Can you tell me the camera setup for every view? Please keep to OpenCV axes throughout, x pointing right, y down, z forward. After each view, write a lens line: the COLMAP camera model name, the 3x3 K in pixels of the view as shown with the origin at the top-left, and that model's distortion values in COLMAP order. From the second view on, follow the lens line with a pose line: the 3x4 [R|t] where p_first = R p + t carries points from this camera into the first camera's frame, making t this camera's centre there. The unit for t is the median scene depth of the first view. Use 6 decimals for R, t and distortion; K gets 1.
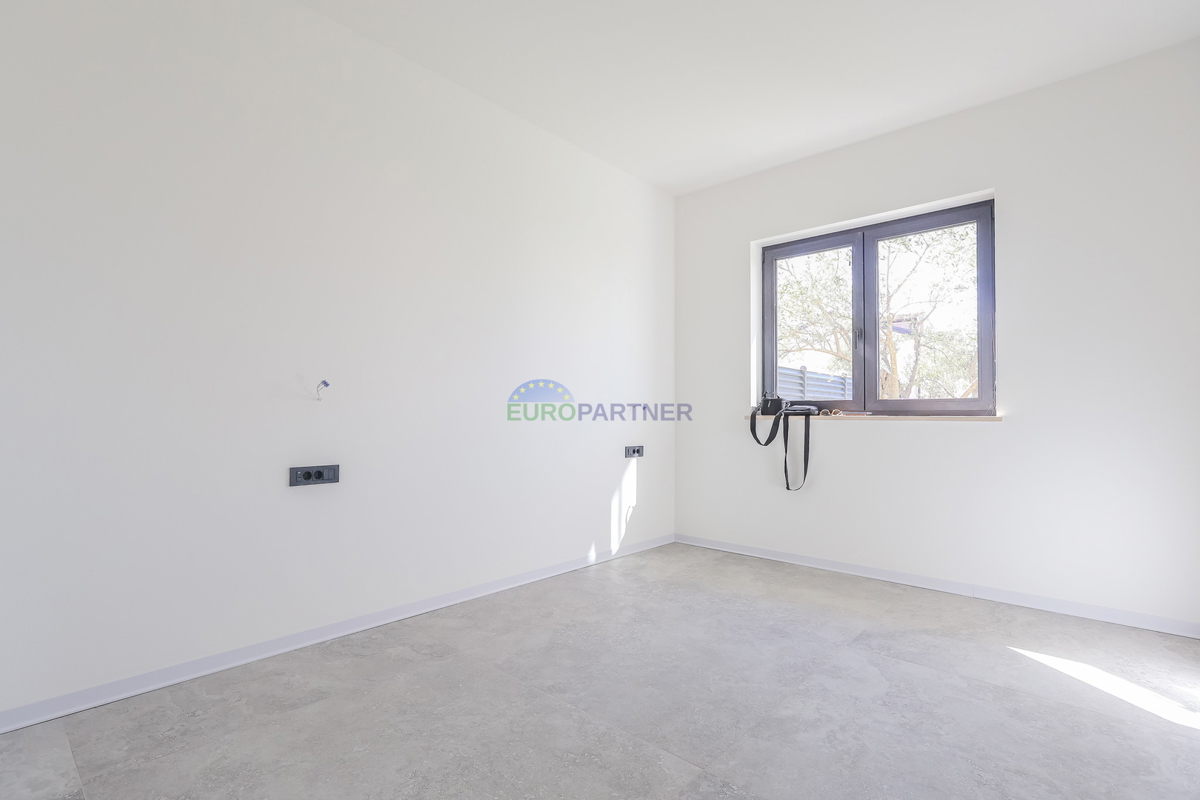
lens RADIAL K [[558.1, 0, 599.8], [0, 558.1, 403.8], [0, 0, 1]] dist [-0.001711, -0.000582]
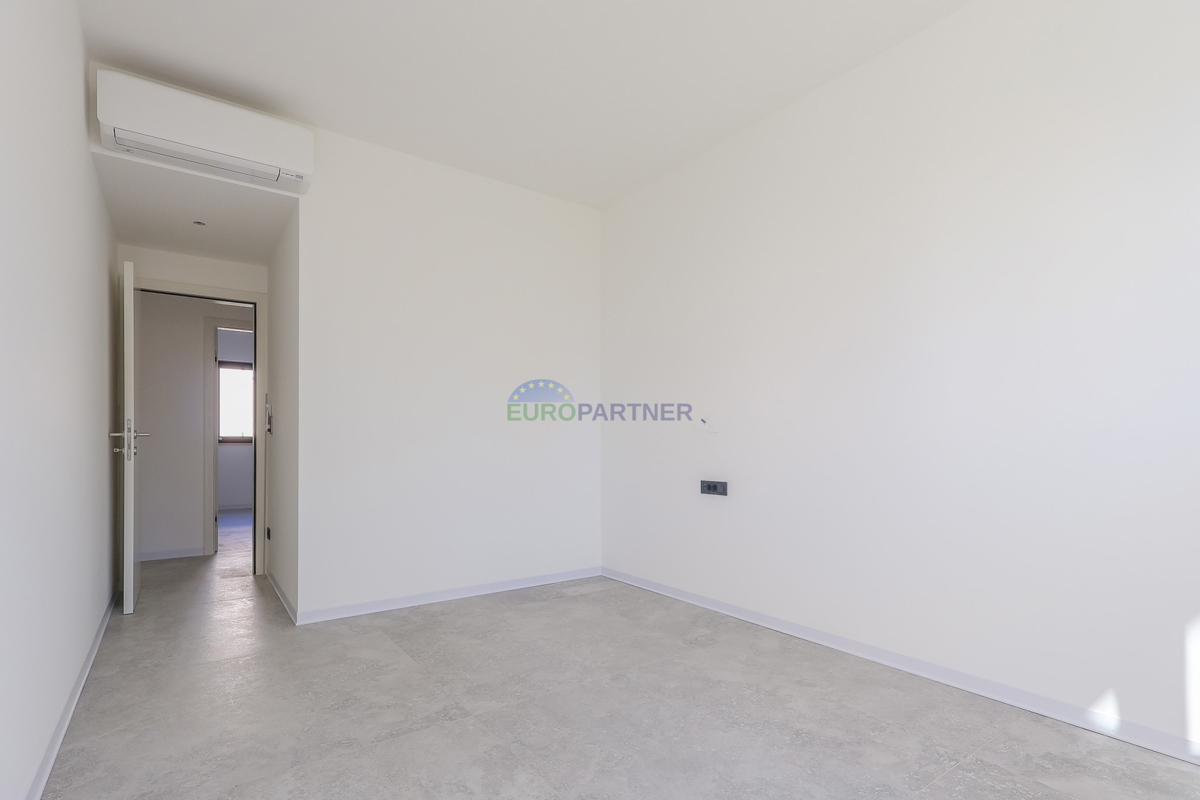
lens RADIAL K [[558.1, 0, 588.1], [0, 558.1, 441.4], [0, 0, 1]] dist [-0.001711, -0.000582]
pose [[-0.199175, -0.006731, -0.979941, 0.899978], [0.018015, 0.999782, -0.010529, 0.022640], [0.979798, -0.019751, -0.199010, 0.977593]]
